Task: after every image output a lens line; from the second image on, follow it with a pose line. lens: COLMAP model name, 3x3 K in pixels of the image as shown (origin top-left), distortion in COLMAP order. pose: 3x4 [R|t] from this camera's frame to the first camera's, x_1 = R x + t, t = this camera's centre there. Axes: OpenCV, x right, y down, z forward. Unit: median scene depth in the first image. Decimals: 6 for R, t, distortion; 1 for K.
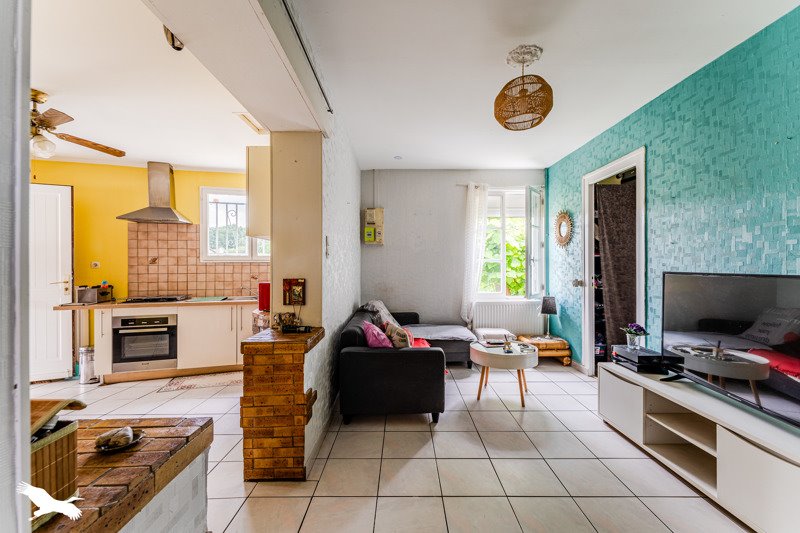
lens RADIAL K [[323.3, 0, 400.9], [0, 323.3, 268.0], [0, 0, 1]] dist [-0.000495, -0.000148]
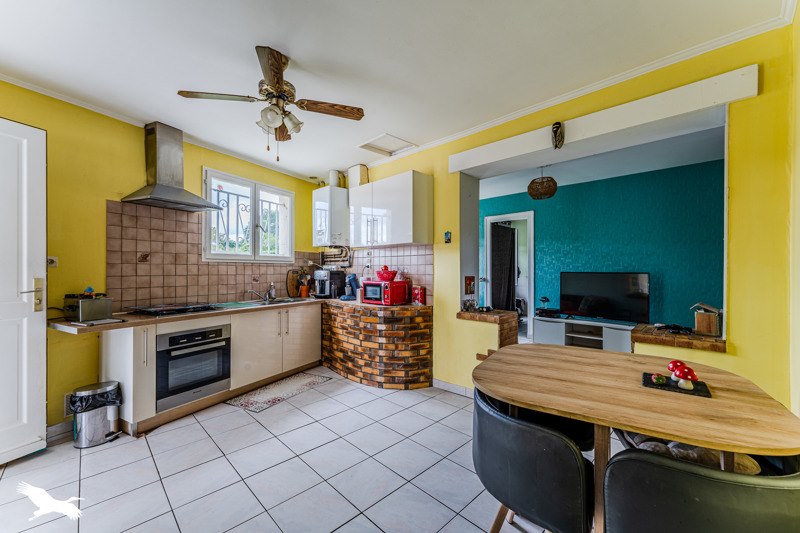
lens RADIAL K [[323.3, 0, 398.7], [0, 323.3, 269.0], [0, 0, 1]] dist [-0.000495, -0.000148]
pose [[0.720053, 0.008829, 0.693862, -0.863411], [-0.002667, 0.999947, -0.009957, 0.008573], [-0.693913, 0.005319, 0.720039, 0.094695]]
